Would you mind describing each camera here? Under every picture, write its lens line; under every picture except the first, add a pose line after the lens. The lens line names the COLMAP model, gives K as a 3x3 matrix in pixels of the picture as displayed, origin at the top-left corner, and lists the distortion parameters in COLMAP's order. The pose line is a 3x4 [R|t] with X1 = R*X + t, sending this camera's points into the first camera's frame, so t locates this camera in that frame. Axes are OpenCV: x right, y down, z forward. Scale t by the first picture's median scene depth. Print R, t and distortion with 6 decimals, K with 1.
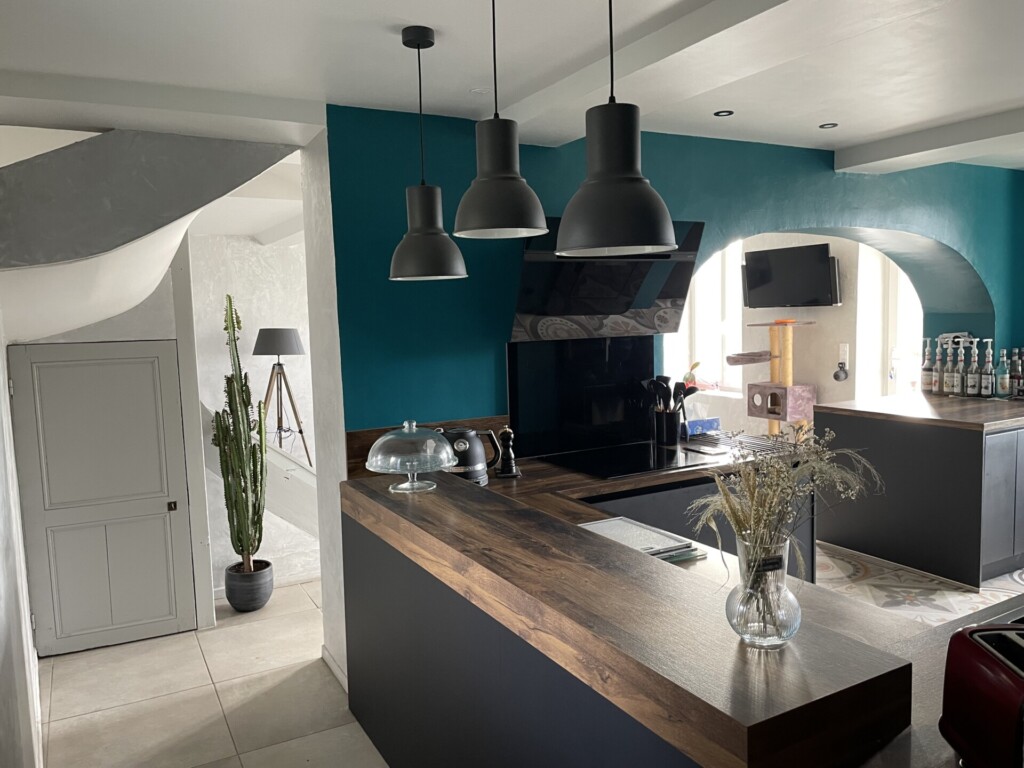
lens RADIAL K [[774.7, 0, 512.9], [0, 774.7, 384.6], [0, 0, 1]] dist [0.076421, -0.098249]
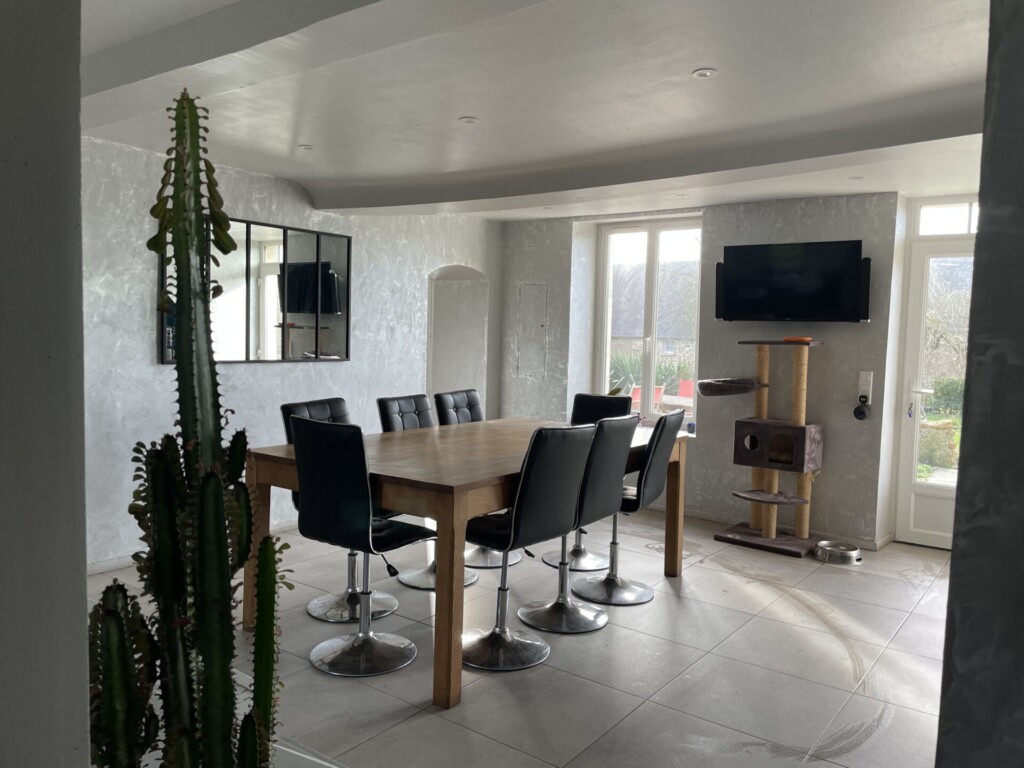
lens RADIAL K [[774.7, 0, 517.1], [0, 774.7, 382.2], [0, 0, 1]] dist [0.076421, -0.098249]
pose [[0.906962, 0.024917, 0.420474, -0.288428], [-0.014315, 0.999495, -0.028353, -0.019511], [-0.420968, 0.019696, 0.906861, 0.583667]]
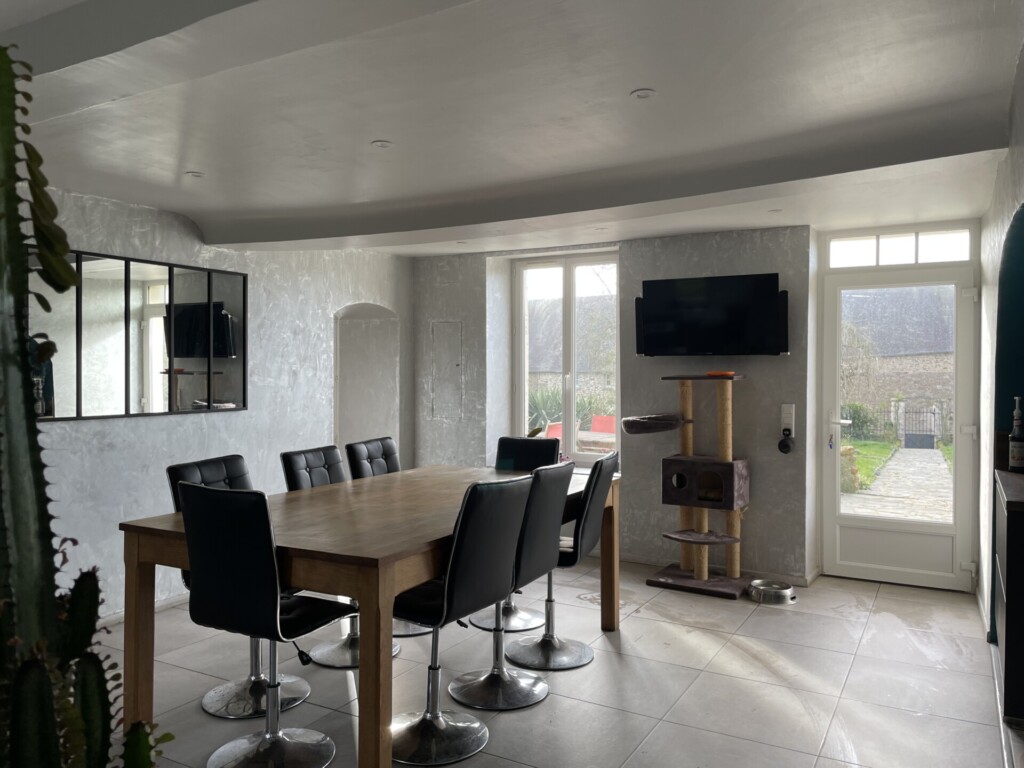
lens RADIAL K [[774.7, 0, 519.3], [0, 774.7, 377.9], [0, 0, 1]] dist [0.076421, -0.098249]
pose [[0.847746, 0.022694, 0.529917, -0.277637], [0.023033, 0.996567, -0.079525, -0.030549], [-0.529903, 0.079622, 0.844312, 0.646920]]
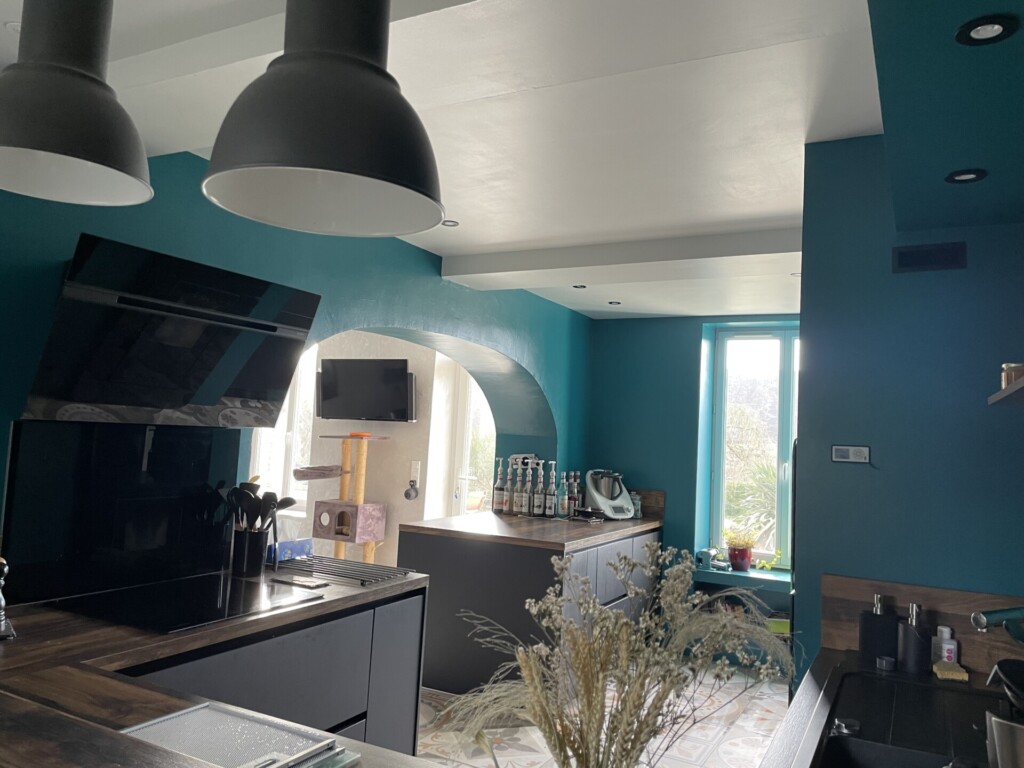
lens RADIAL K [[774.7, 0, 530.3], [0, 774.7, 369.0], [0, 0, 1]] dist [0.076421, -0.098249]
pose [[0.828915, 0.117181, 0.546963, -0.008491], [-0.020898, 0.983616, -0.179059, 0.007374], [-0.558984, 0.136995, 0.817783, 0.137409]]
